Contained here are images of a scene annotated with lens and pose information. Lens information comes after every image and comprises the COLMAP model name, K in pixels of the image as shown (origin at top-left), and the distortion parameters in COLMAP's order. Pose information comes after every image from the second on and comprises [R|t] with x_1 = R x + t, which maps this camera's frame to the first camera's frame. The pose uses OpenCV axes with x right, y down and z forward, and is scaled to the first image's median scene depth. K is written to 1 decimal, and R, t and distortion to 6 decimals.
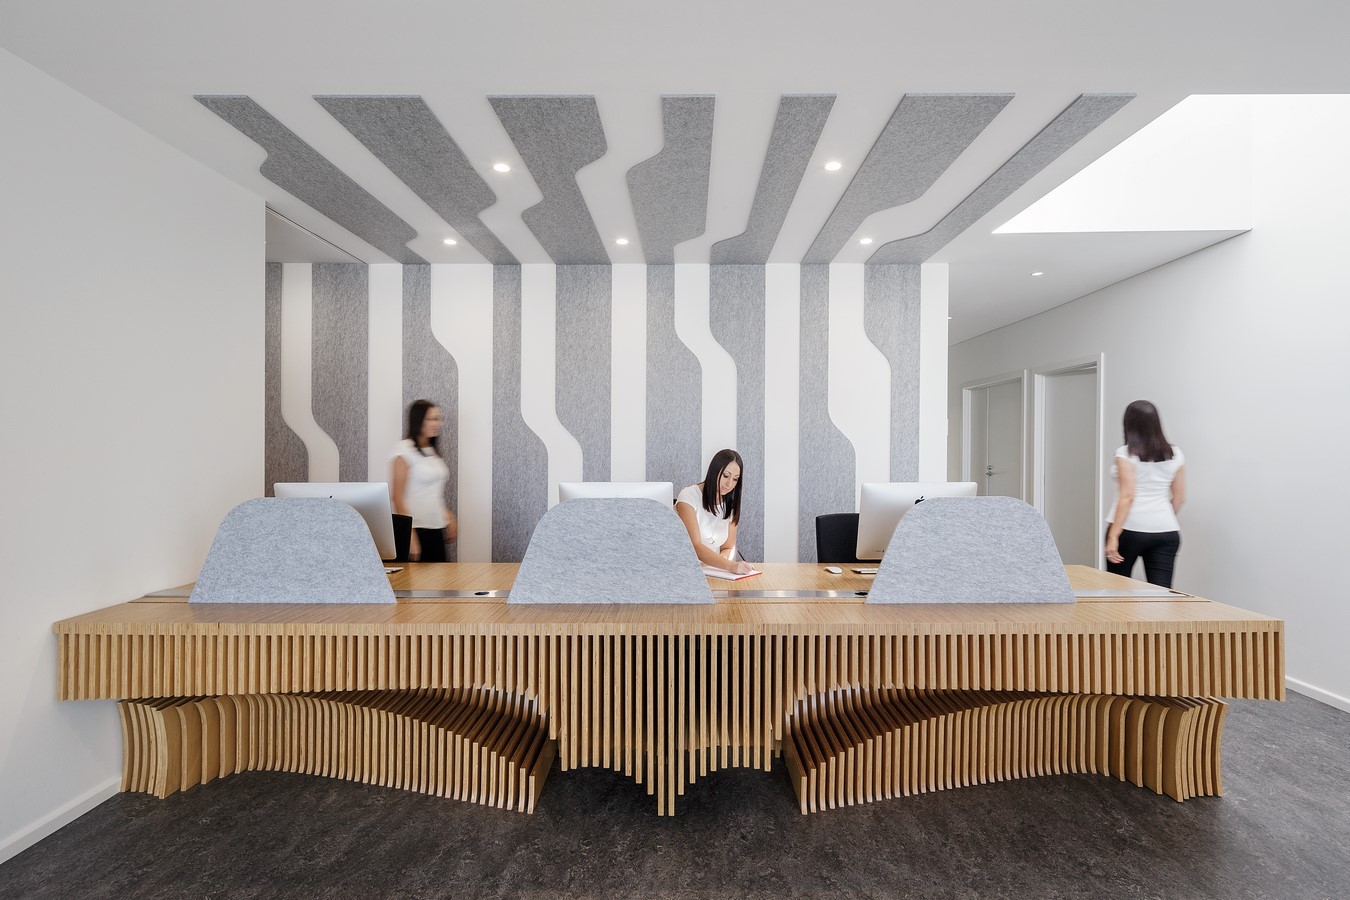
lens RADIAL K [[650.6, 0, 675.0], [0, 650.6, 450.0], [0, 0, 1]] dist [0.000775, -0.000031]
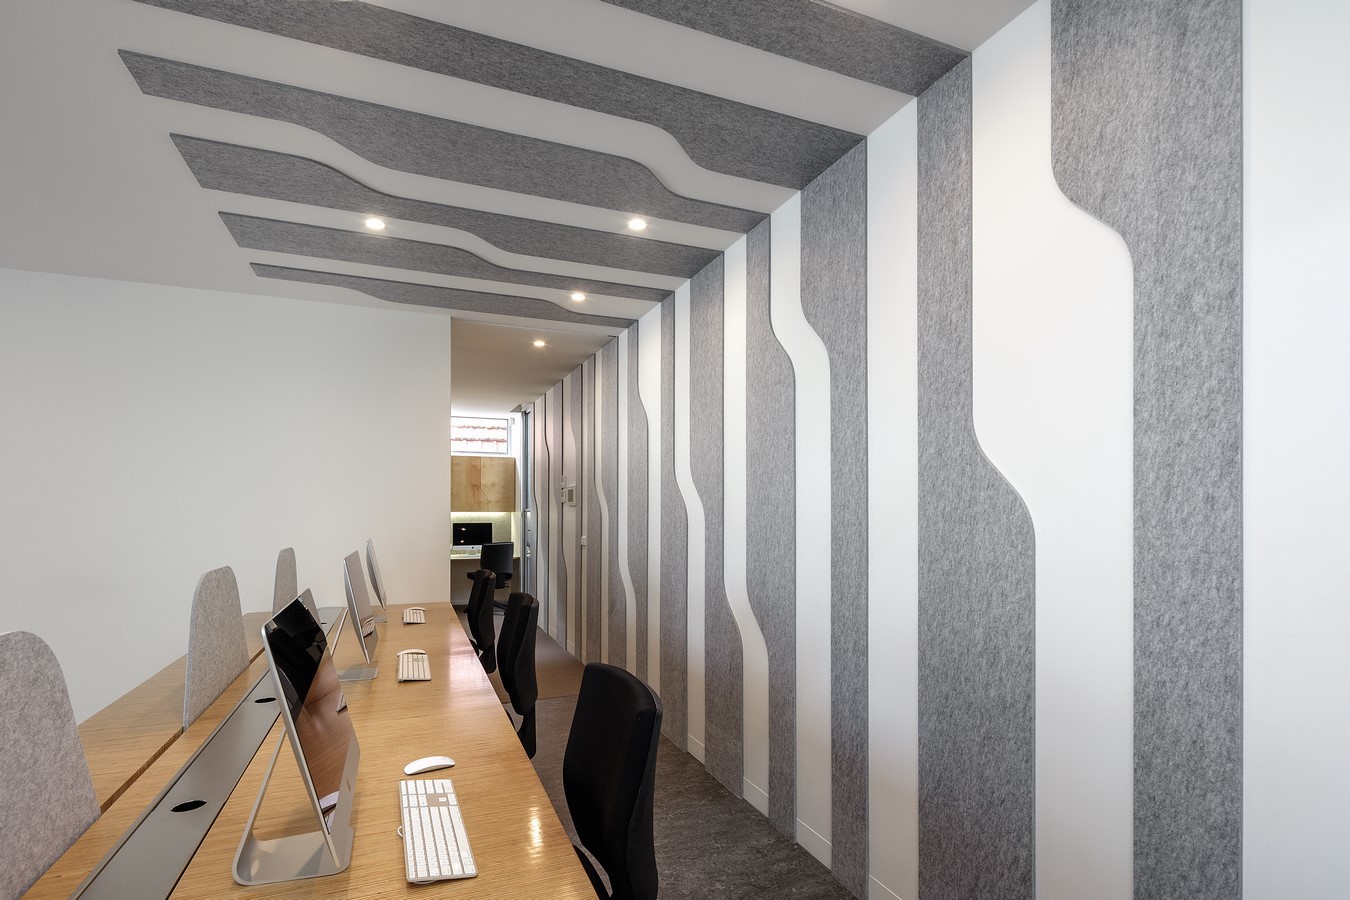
lens RADIAL K [[653.0, 0, 679.4], [0, 653.0, 506.6], [0, 0, 1]] dist [-0.000731, -0.000638]
pose [[0.392936, -0.003981, -0.919557, 0.533147], [-0.007965, 0.999938, -0.007732, -0.004078], [0.919531, 0.010362, 0.392881, 0.681347]]
